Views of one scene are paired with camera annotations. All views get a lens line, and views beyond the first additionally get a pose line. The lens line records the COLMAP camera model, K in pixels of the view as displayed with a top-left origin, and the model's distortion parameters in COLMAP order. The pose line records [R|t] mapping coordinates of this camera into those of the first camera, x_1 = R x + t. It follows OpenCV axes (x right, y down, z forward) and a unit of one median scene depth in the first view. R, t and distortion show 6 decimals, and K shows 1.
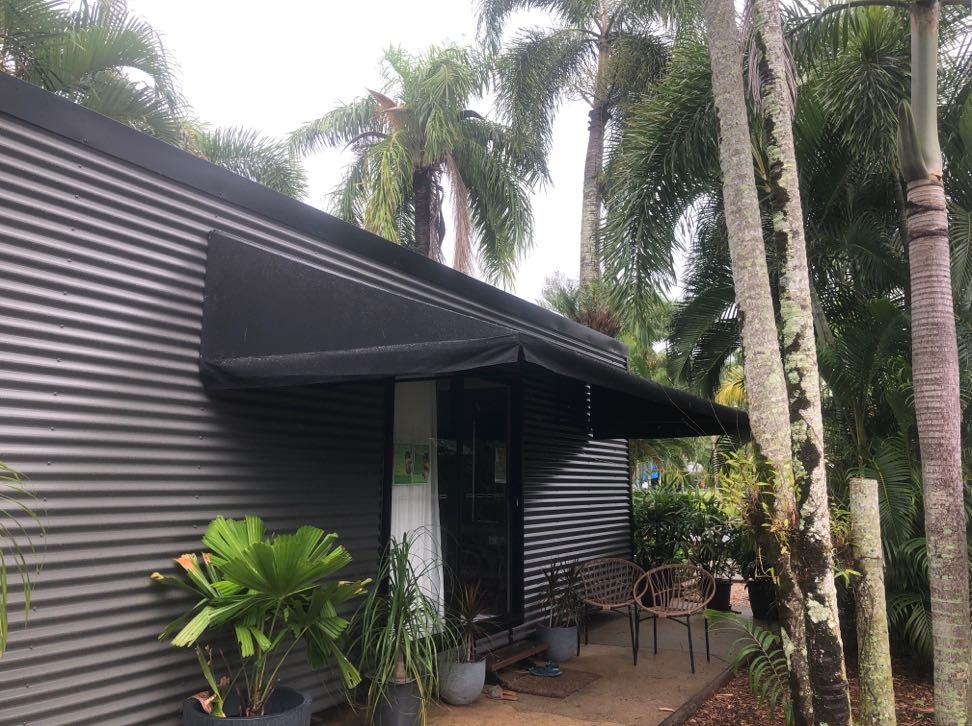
lens RADIAL K [[815.6, 0, 486.0], [0, 815.6, 363.0], [0, 0, 1]] dist [0.010315, 0.001979]
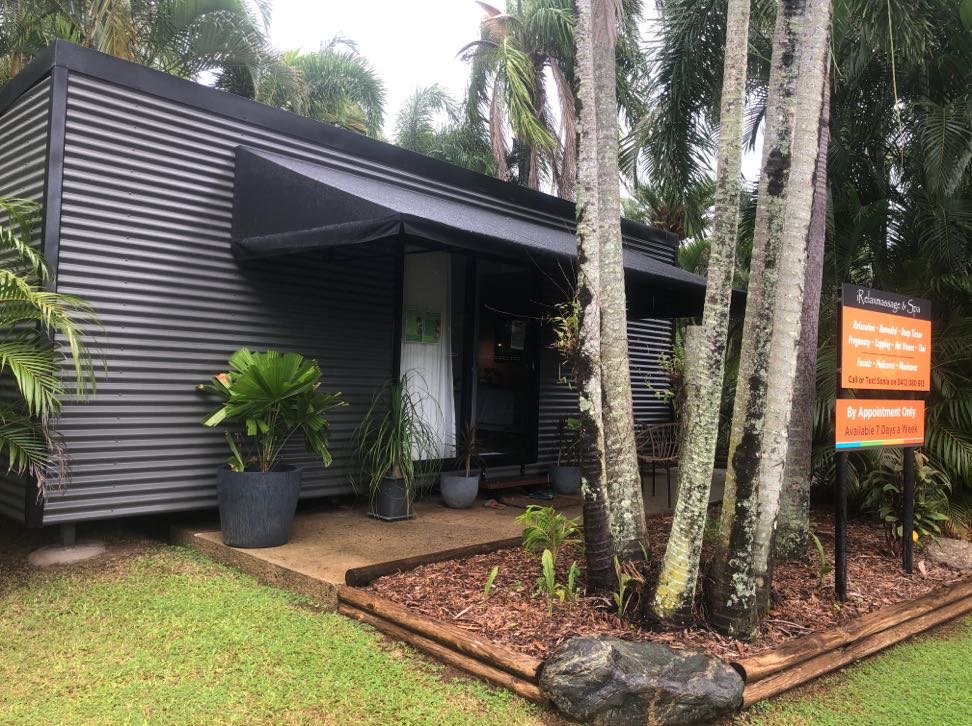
lens RADIAL K [[801.7, 0, 486.0], [0, 801.7, 363.0], [0, 0, 1]] dist [0.145389, -0.000107]
pose [[0.974575, 0.019624, -0.223202, 0.432163], [0.006318, 0.993354, 0.114924, 0.052682], [0.223974, -0.113412, 0.967974, -0.318117]]
